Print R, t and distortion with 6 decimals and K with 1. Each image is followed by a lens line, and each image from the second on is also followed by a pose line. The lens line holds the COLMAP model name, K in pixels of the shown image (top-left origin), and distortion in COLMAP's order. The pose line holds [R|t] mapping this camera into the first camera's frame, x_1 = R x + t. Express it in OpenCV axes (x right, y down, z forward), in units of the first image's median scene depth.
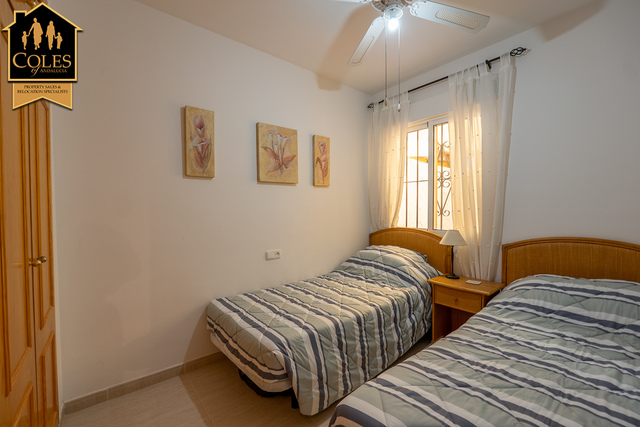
lens RADIAL K [[270.9, 0, 317.2], [0, 270.9, 213.8], [0, 0, 1]] dist [-0.012100, 0.000089]
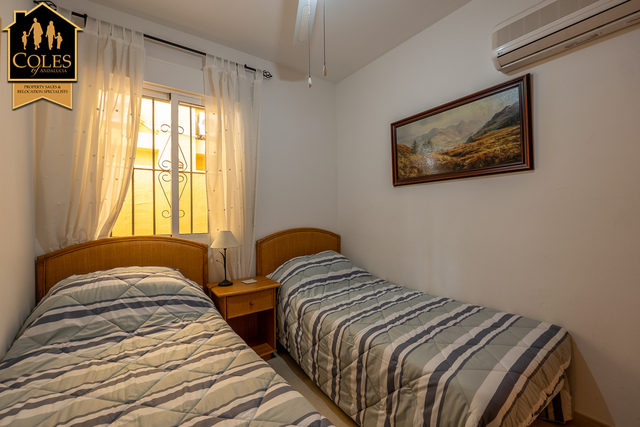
lens RADIAL K [[270.9, 0, 317.2], [0, 270.9, 213.8], [0, 0, 1]] dist [-0.012100, 0.000089]
pose [[0.060381, 0.003406, 0.998170, -0.446247], [0.030834, 0.999511, -0.005276, 0.020818], [-0.997699, 0.031096, 0.060247, 0.773681]]
